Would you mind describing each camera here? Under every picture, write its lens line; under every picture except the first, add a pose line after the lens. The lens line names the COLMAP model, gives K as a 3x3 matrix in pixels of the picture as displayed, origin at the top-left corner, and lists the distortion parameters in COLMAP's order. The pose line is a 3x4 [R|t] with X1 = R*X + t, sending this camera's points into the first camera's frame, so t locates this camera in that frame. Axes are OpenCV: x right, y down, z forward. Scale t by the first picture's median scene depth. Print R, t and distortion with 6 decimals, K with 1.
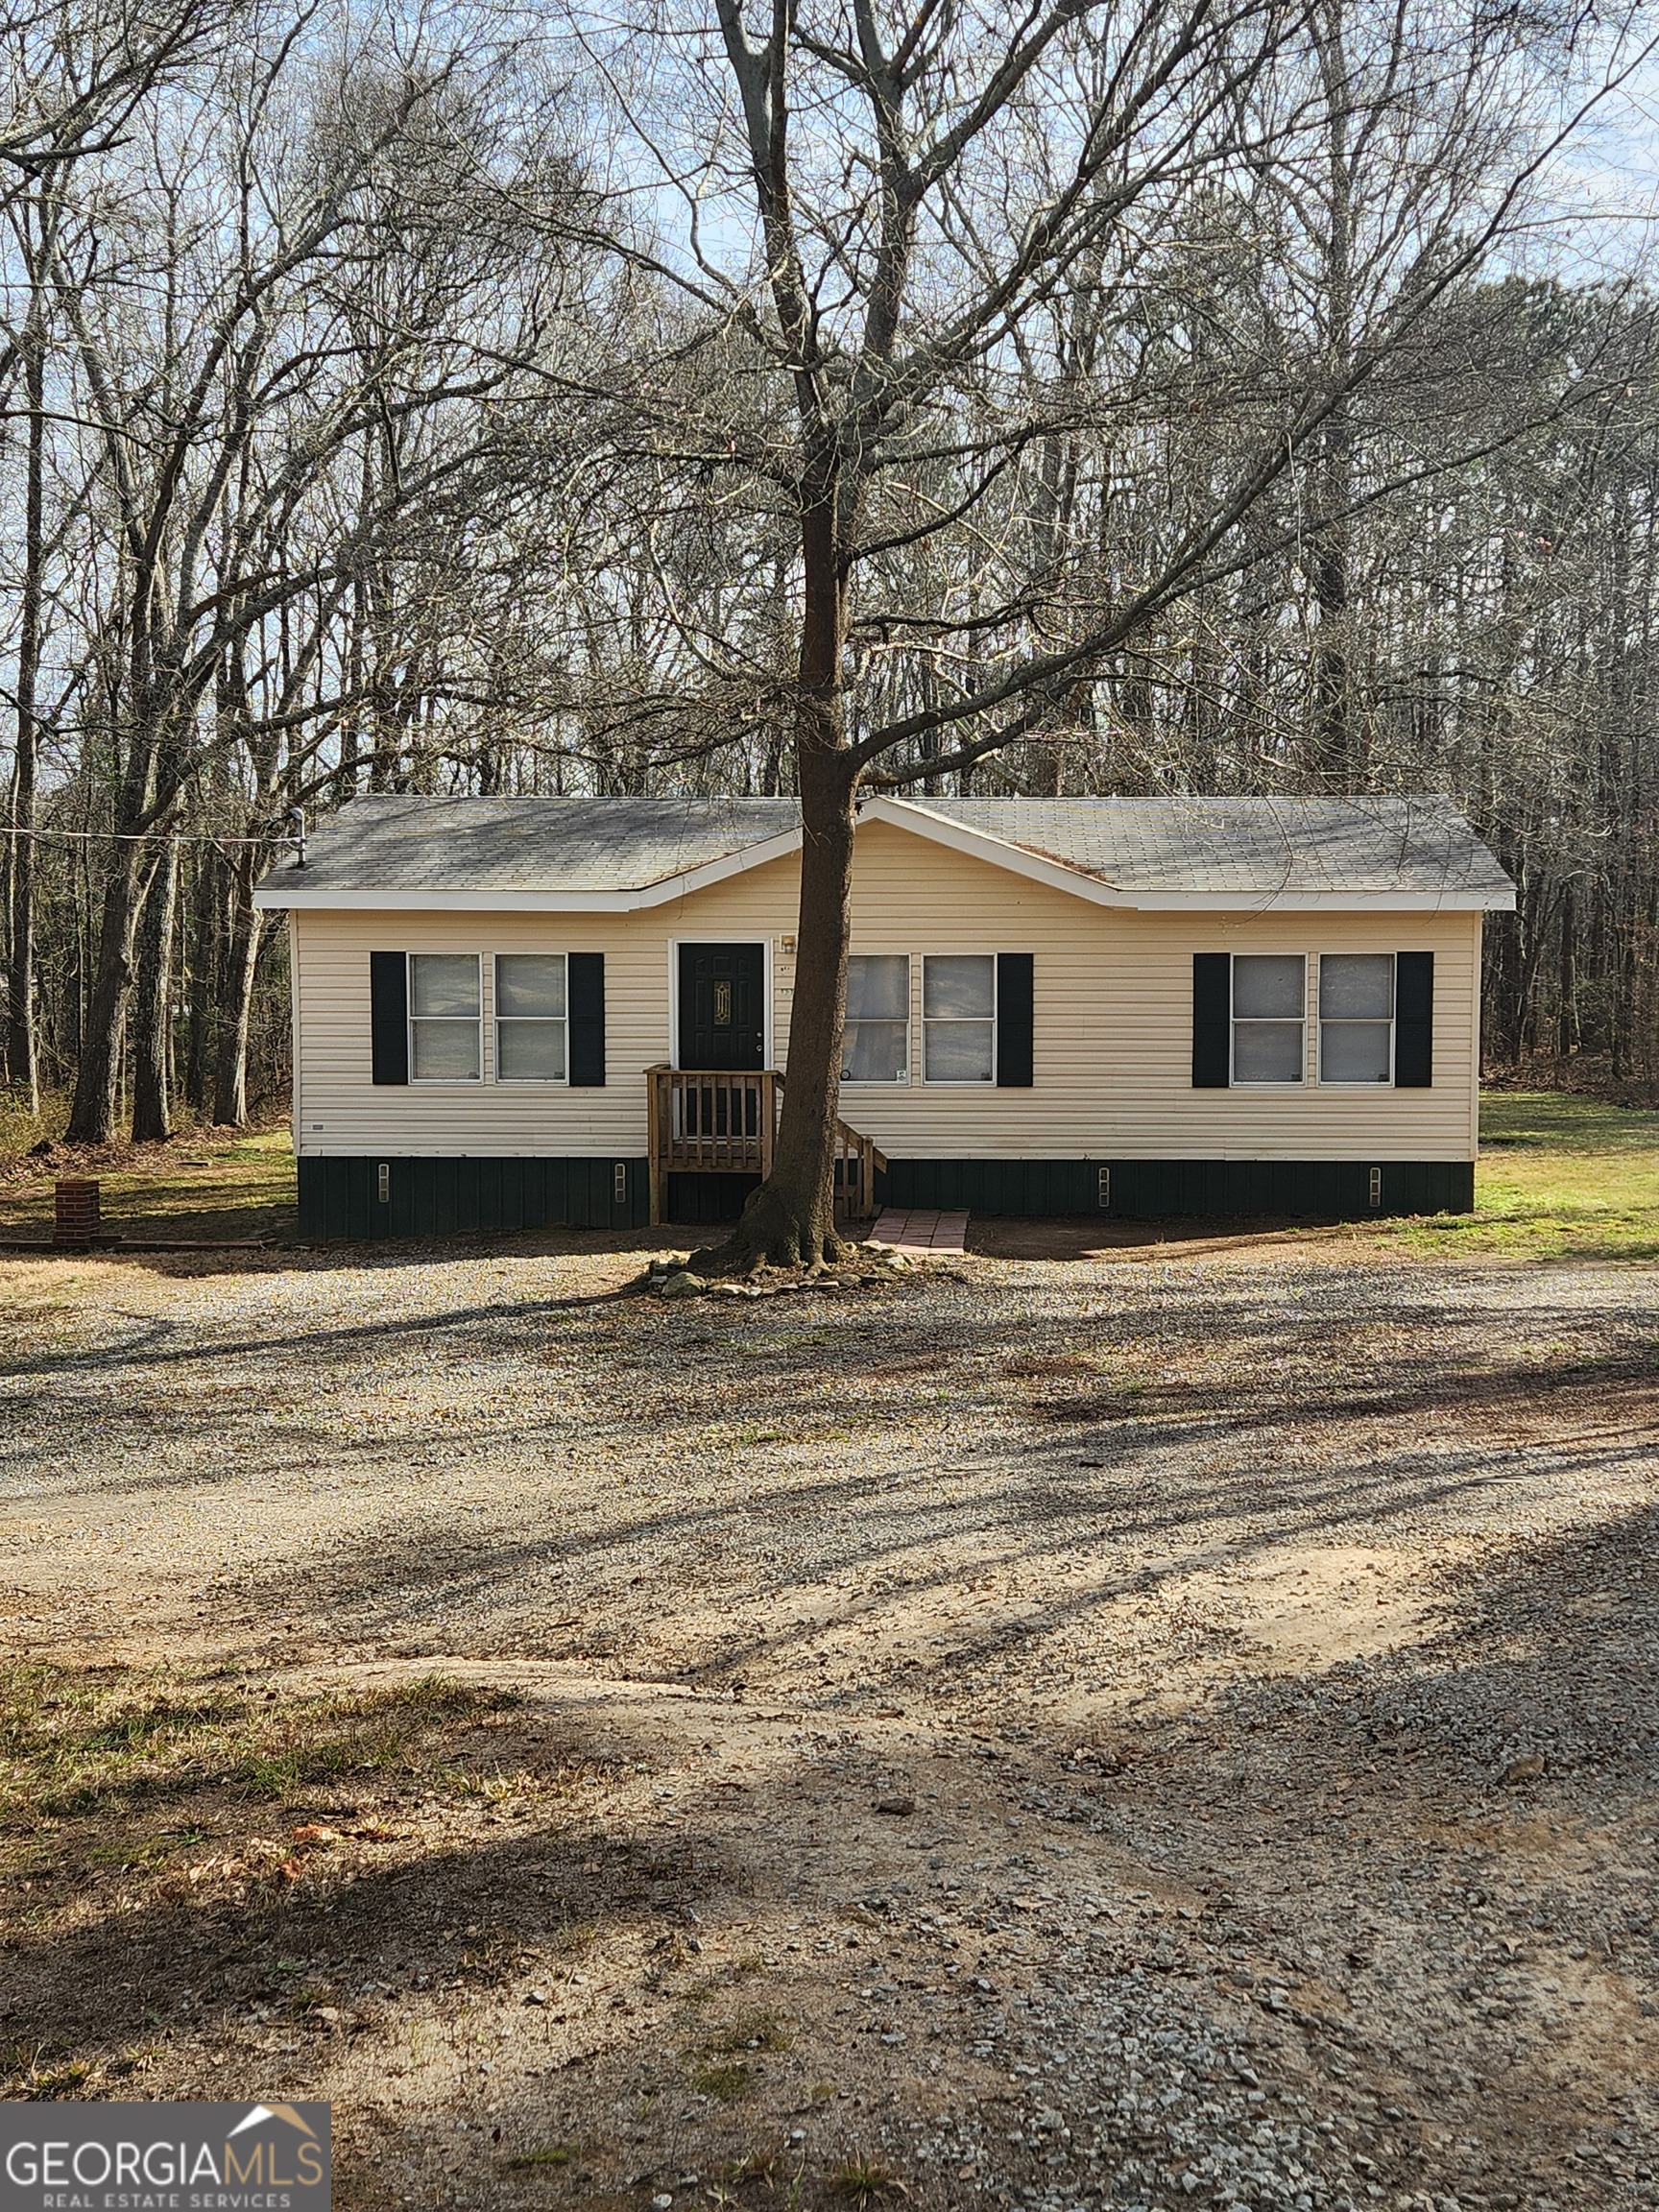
lens RADIAL K [[1480.9, 0, 847.0], [0, 1480.9, 1106.4], [0, 0, 1]] dist [0.060869, -0.049747]
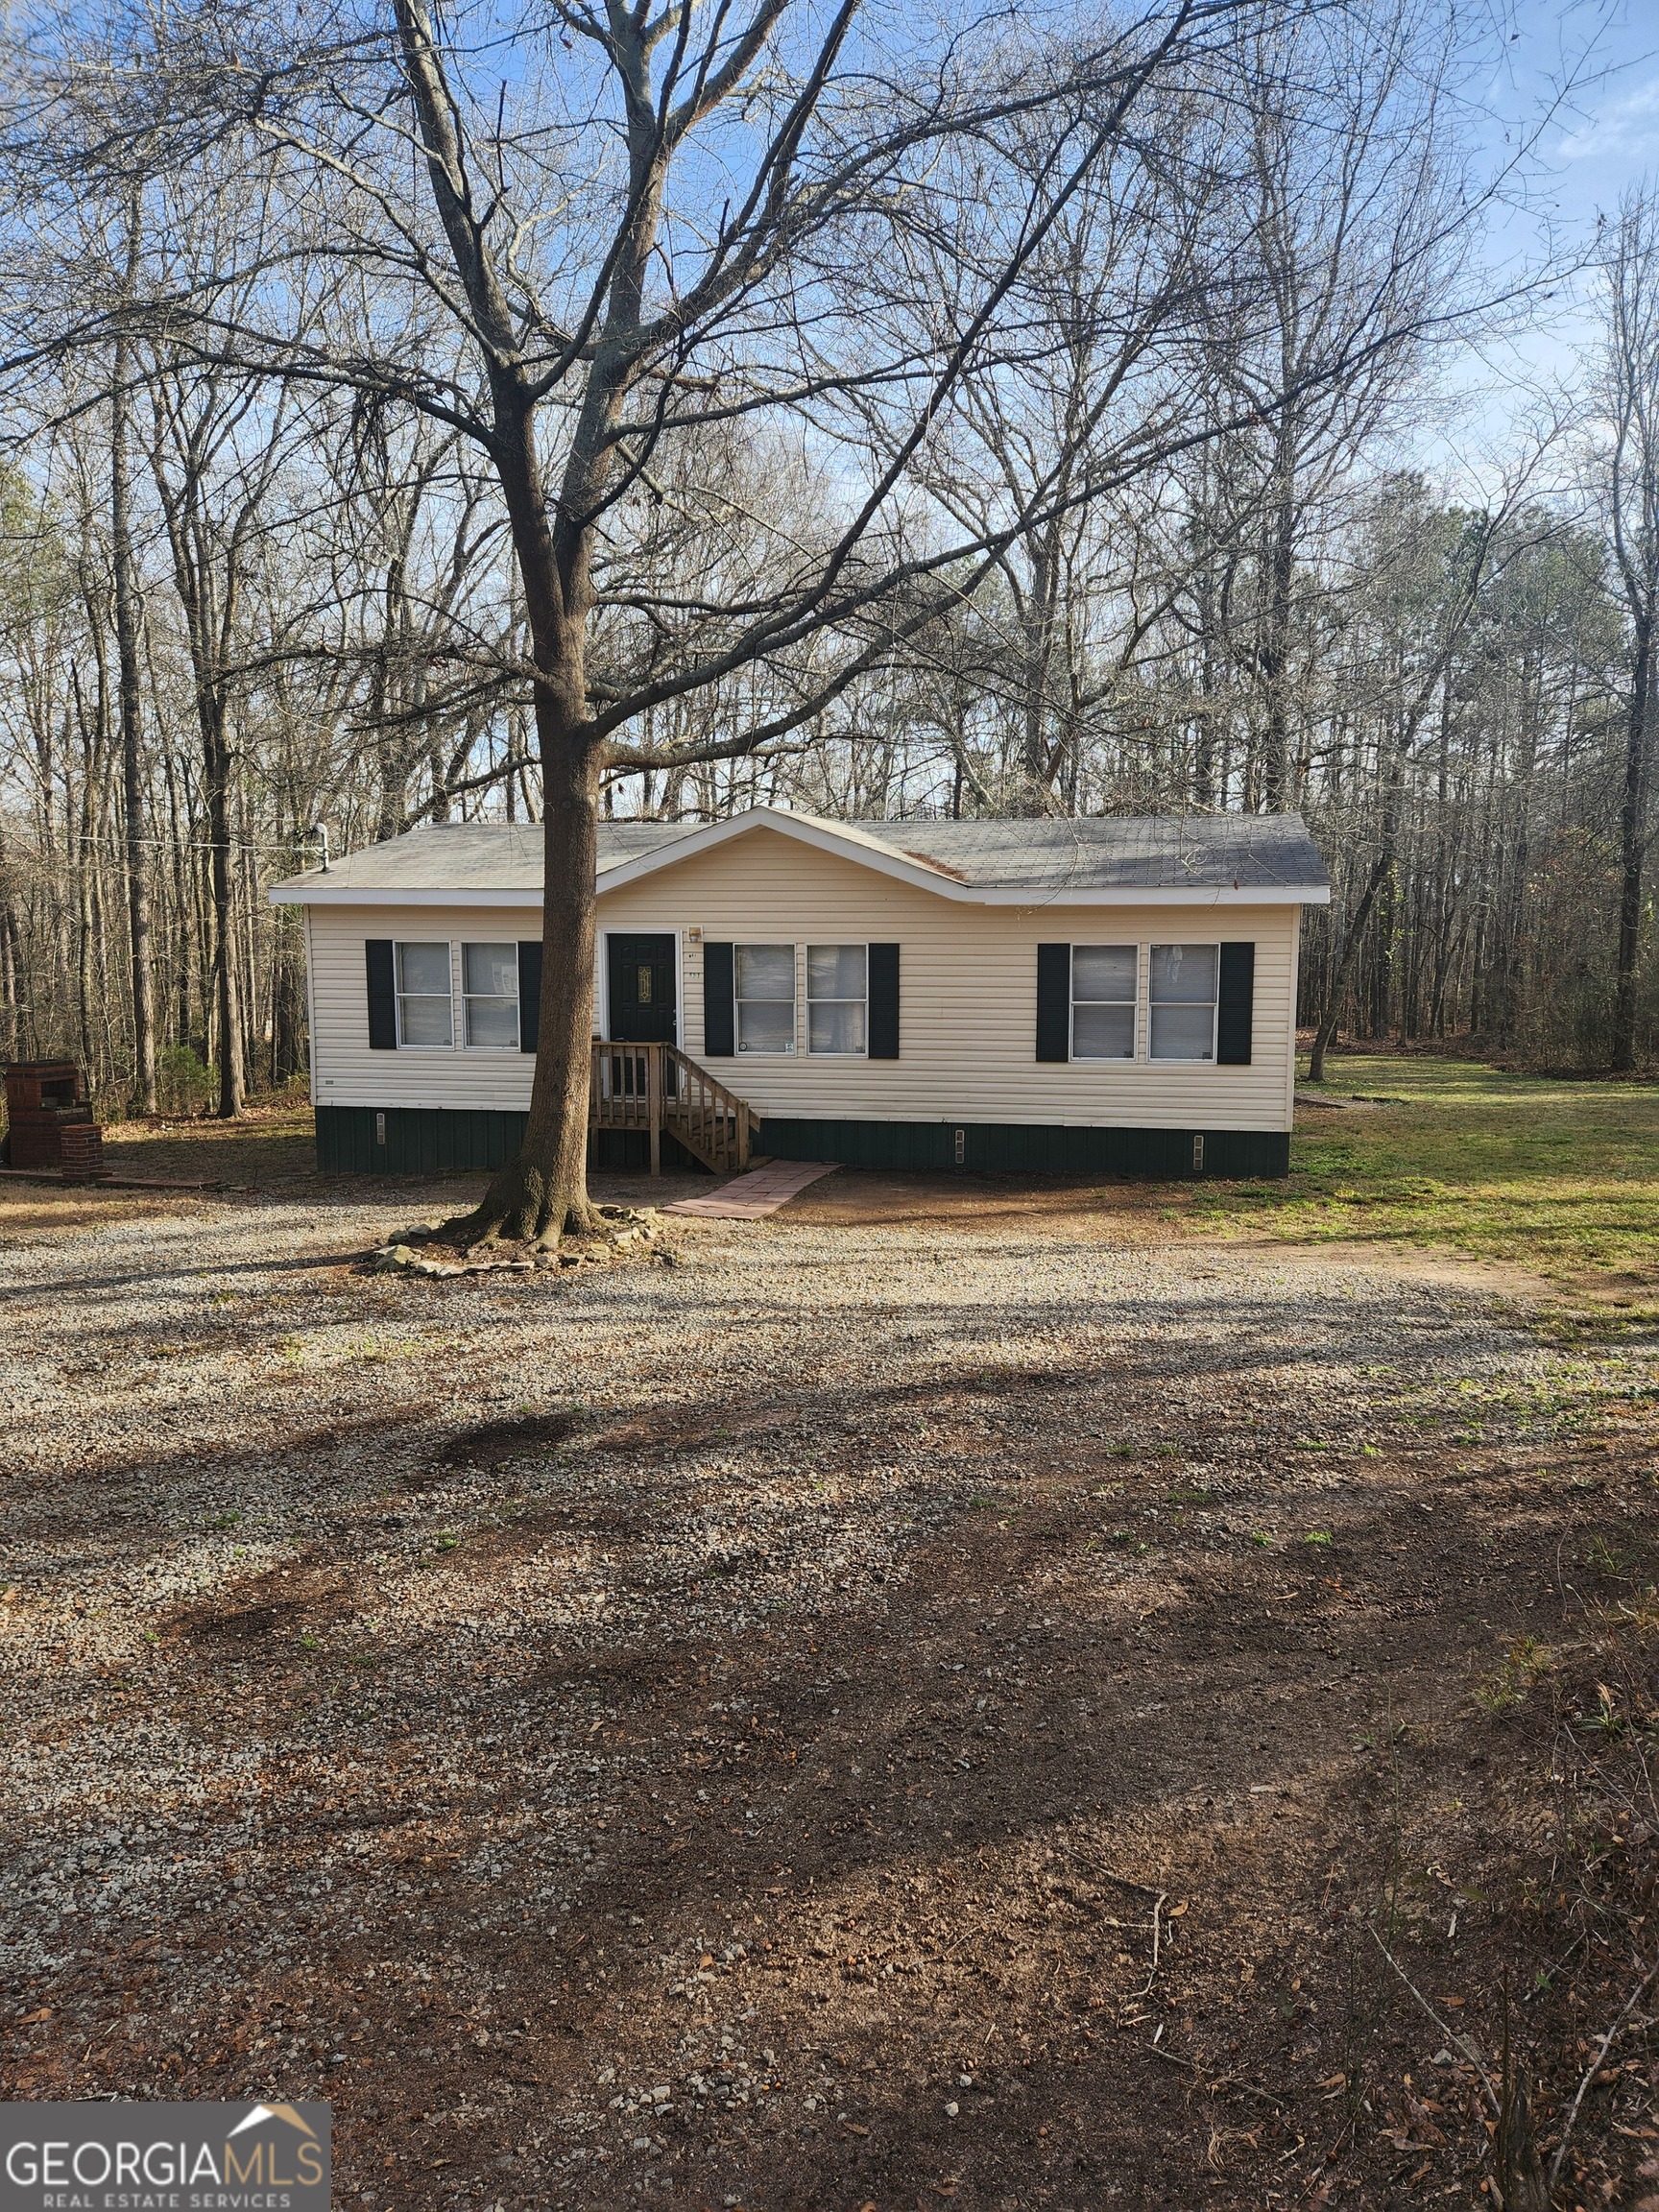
lens RADIAL K [[1480.9, 0, 829.9], [0, 1480.9, 1109.2], [0, 0, 1]] dist [0.060869, -0.049747]
pose [[0.983930, 0.021465, -0.177261, 0.278775], [-0.018044, 0.999619, 0.020887, 0.002864], [0.177642, -0.017353, 0.983942, -0.148437]]
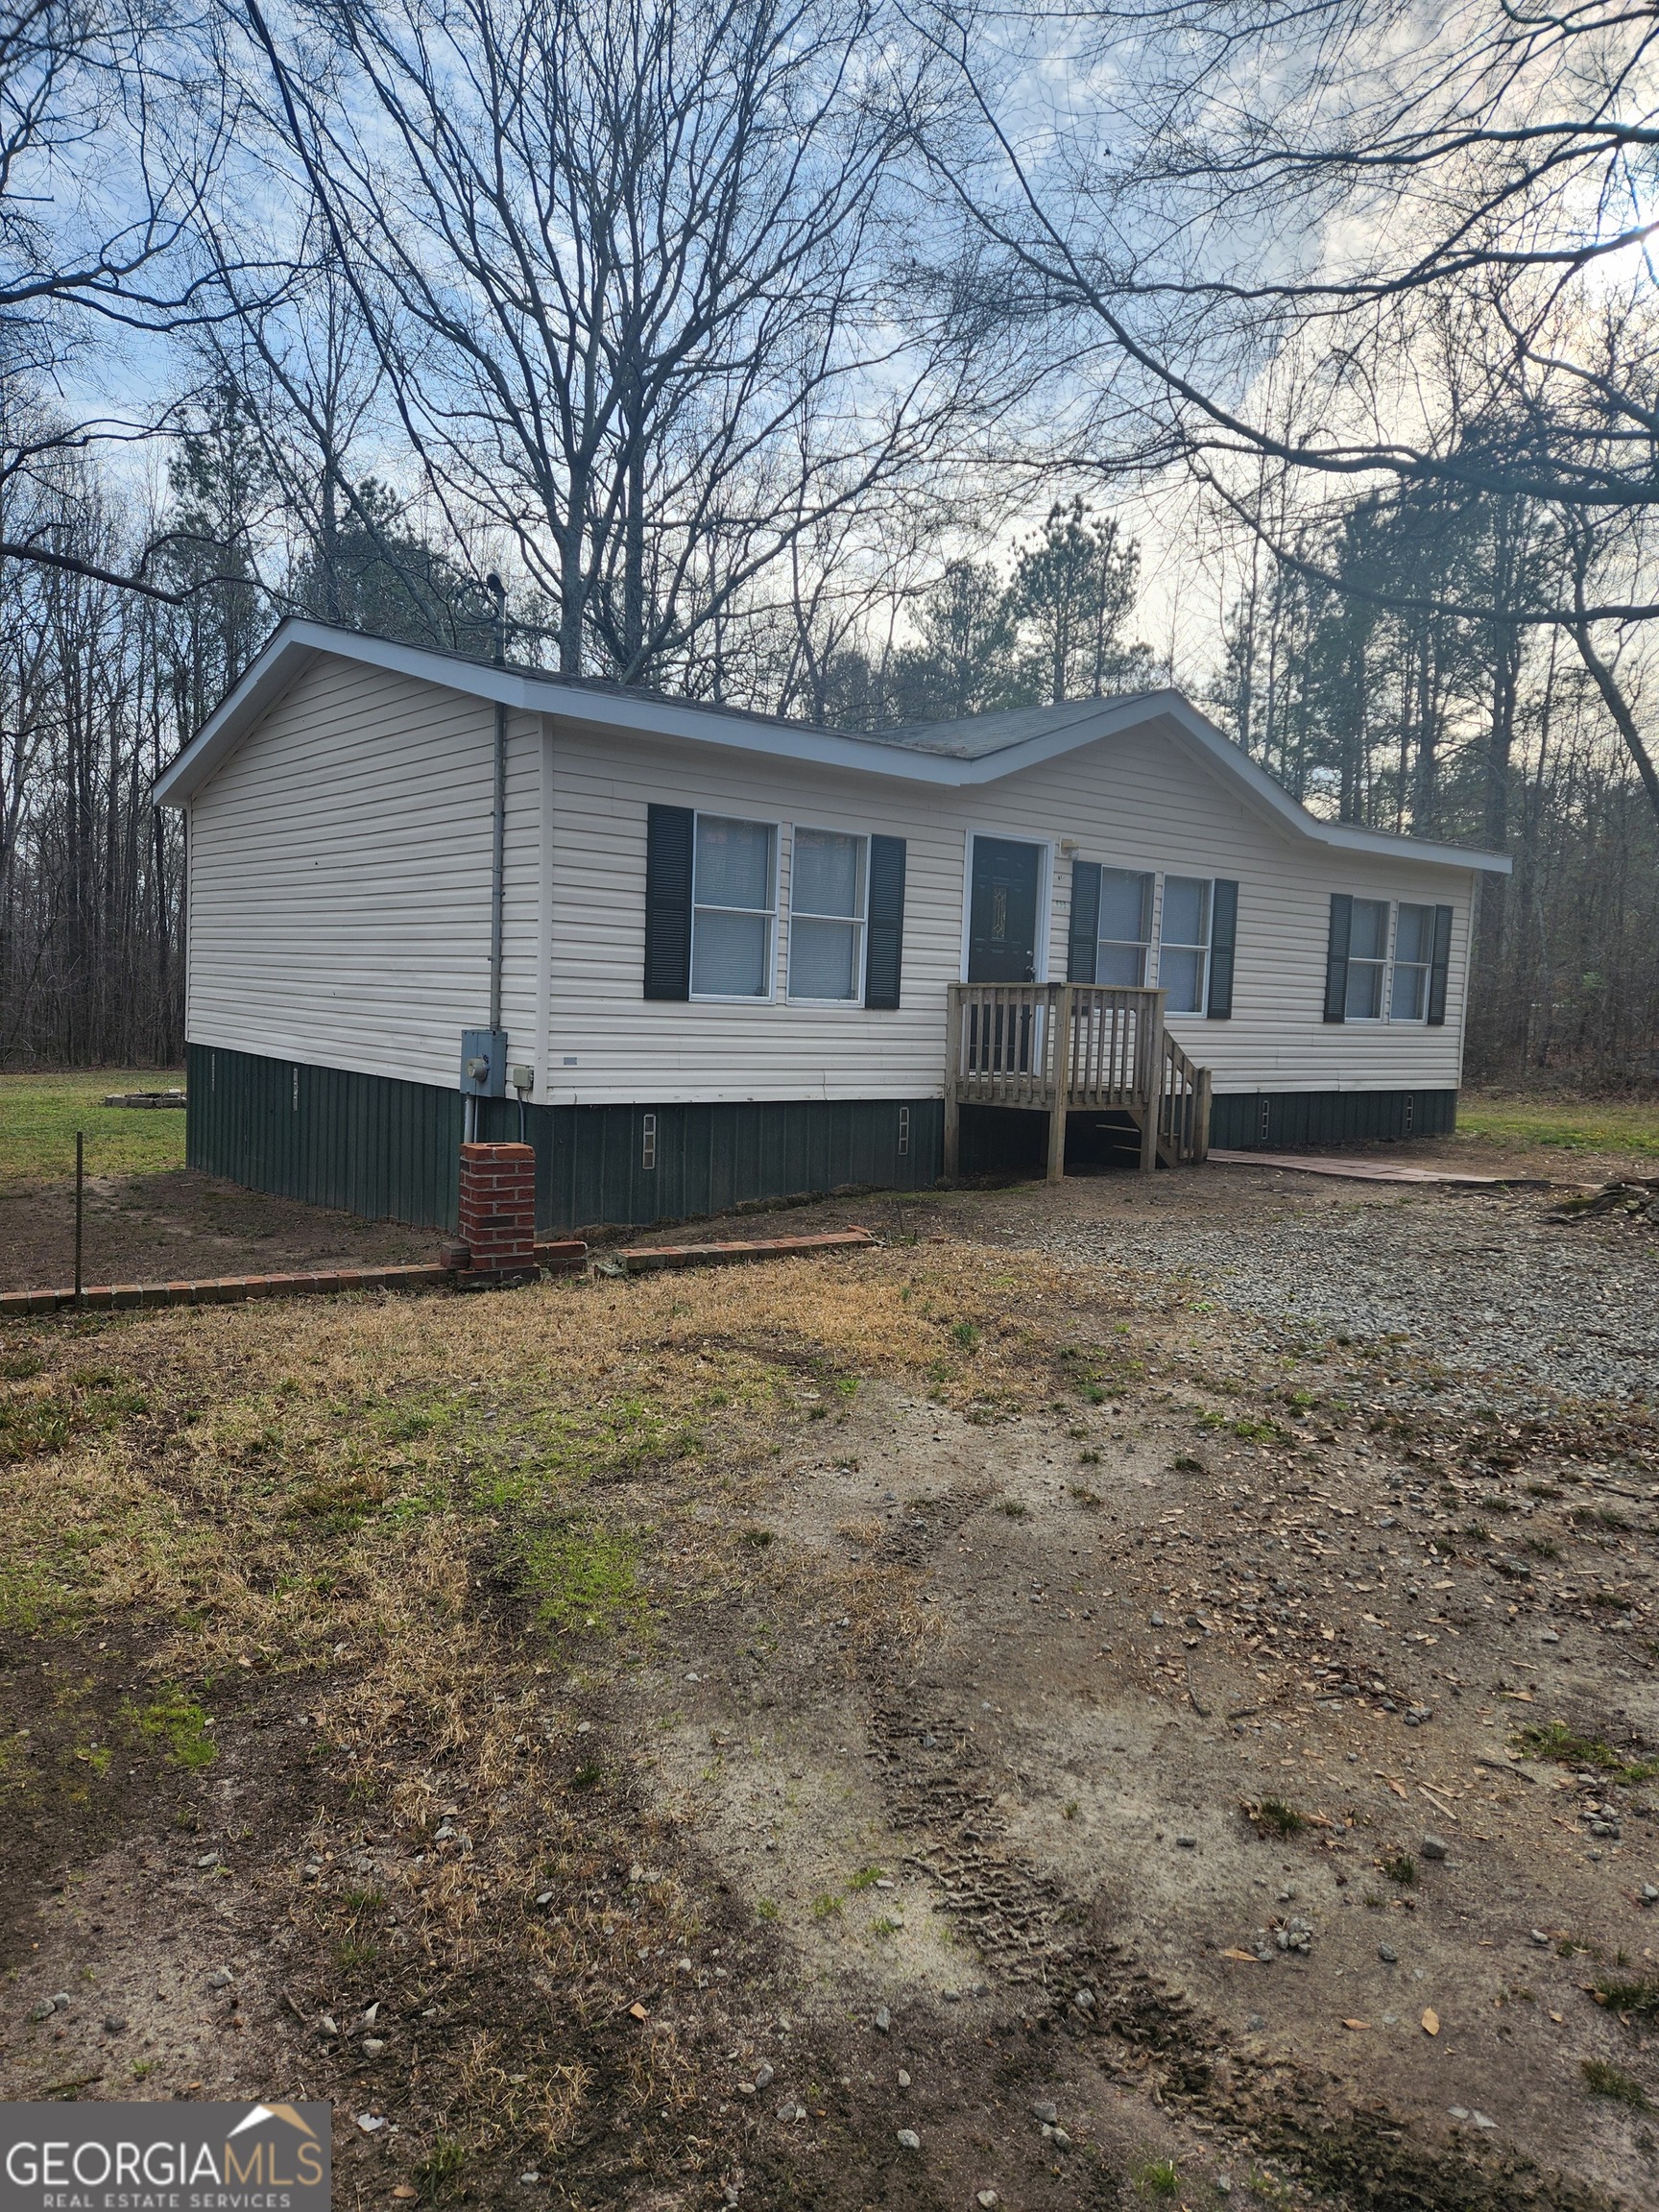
lens RADIAL K [[1480.9, 0, 821.0], [0, 1480.9, 1103.9], [0, 0, 1]] dist [0.060869, -0.049747]
pose [[0.769919, -0.019655, 0.637839, -0.702756], [-0.021963, 0.998117, 0.057268, -0.007969], [-0.637764, -0.058101, 0.768038, 0.422201]]
